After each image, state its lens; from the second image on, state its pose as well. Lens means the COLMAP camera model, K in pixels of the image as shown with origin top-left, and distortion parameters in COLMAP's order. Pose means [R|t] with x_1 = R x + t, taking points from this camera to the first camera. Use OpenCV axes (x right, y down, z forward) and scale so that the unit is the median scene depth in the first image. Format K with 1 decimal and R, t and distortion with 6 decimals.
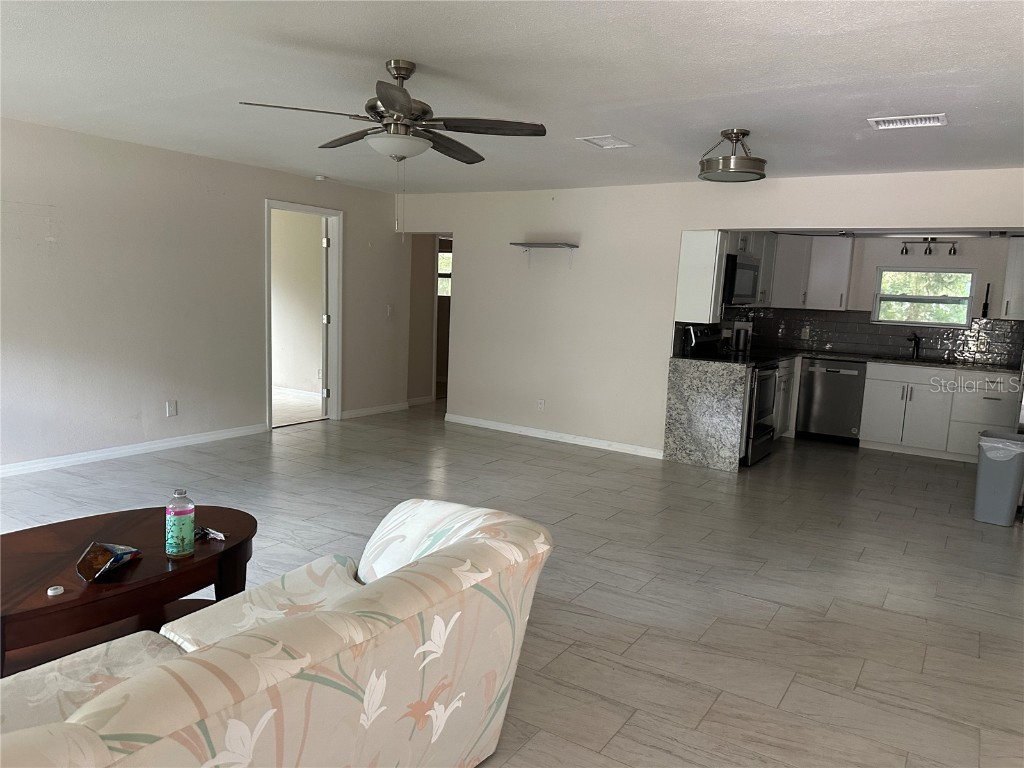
lens RADIAL K [[714.5, 0, 512.0], [0, 714.5, 384.0], [0, 0, 1]] dist [0.198654, -0.303537]
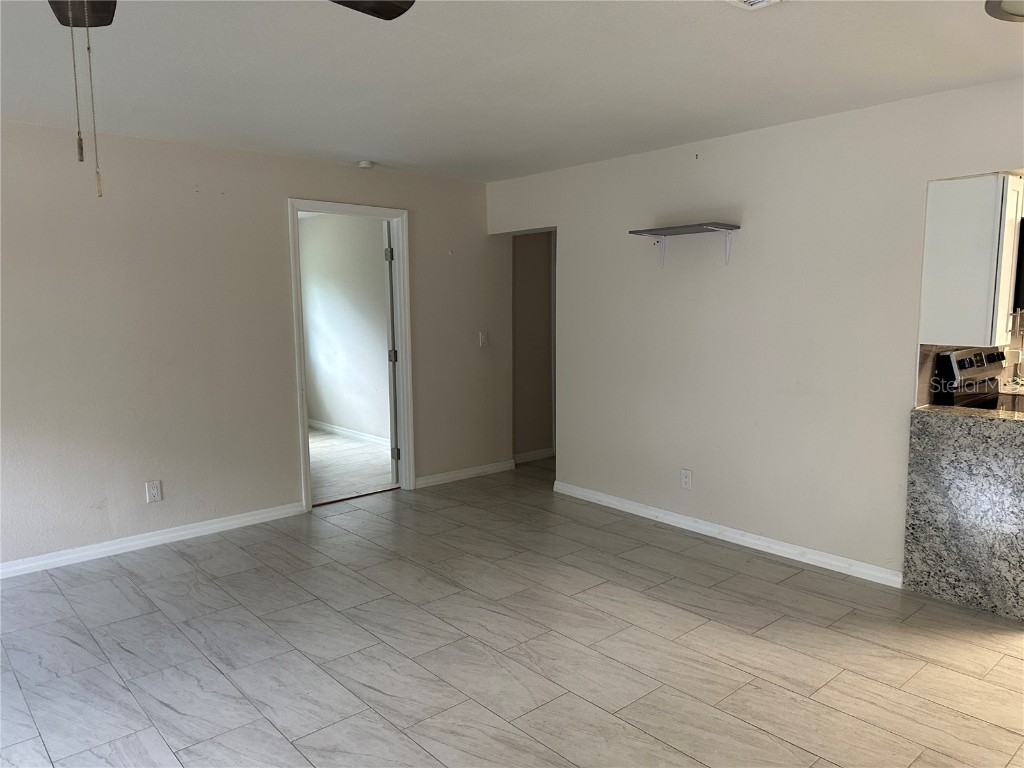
lens RADIAL K [[718.3, 0, 517.3], [0, 718.3, 387.1], [0, 0, 1]] dist [0.072679, -0.094234]
pose [[0.964614, -0.022749, -0.262682, 0.073875], [0.018566, 0.999658, -0.018394, -0.048260], [0.263011, 0.012866, 0.964707, 0.377979]]
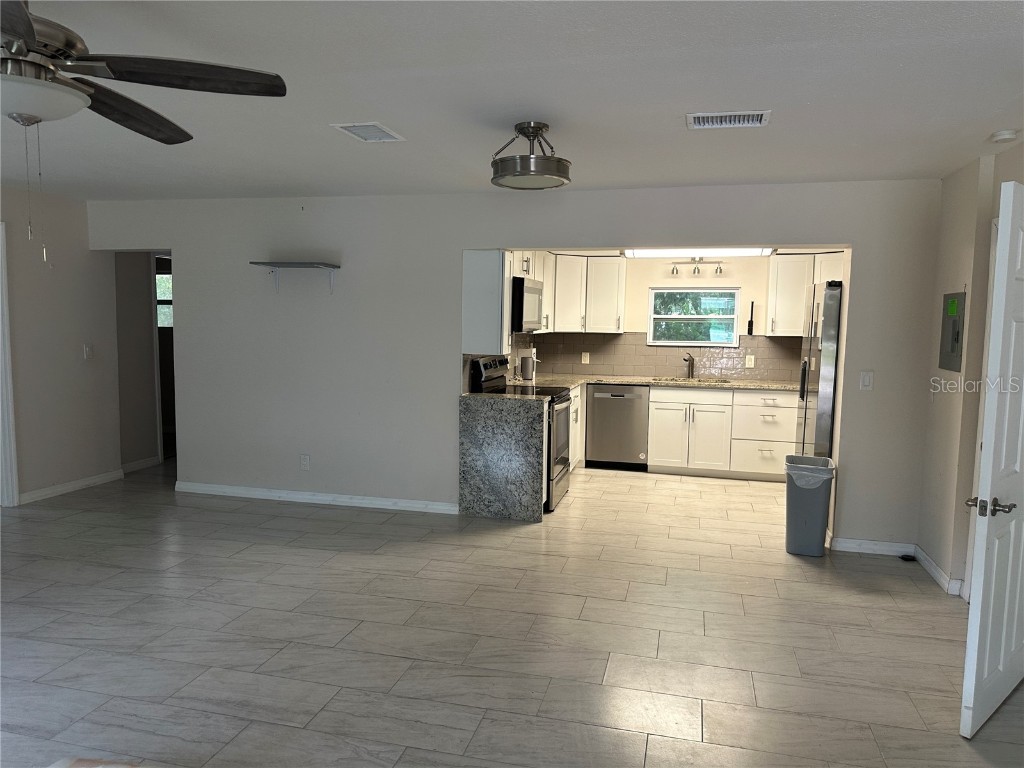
lens RADIAL K [[718.3, 0, 517.3], [0, 718.3, 387.1], [0, 0, 1]] dist [0.072679, -0.094234]
pose [[0.943727, -0.062272, 0.324810, 0.007677], [0.069704, 0.997504, -0.011284, -0.031837], [-0.323297, 0.033290, 0.945712, 0.170151]]
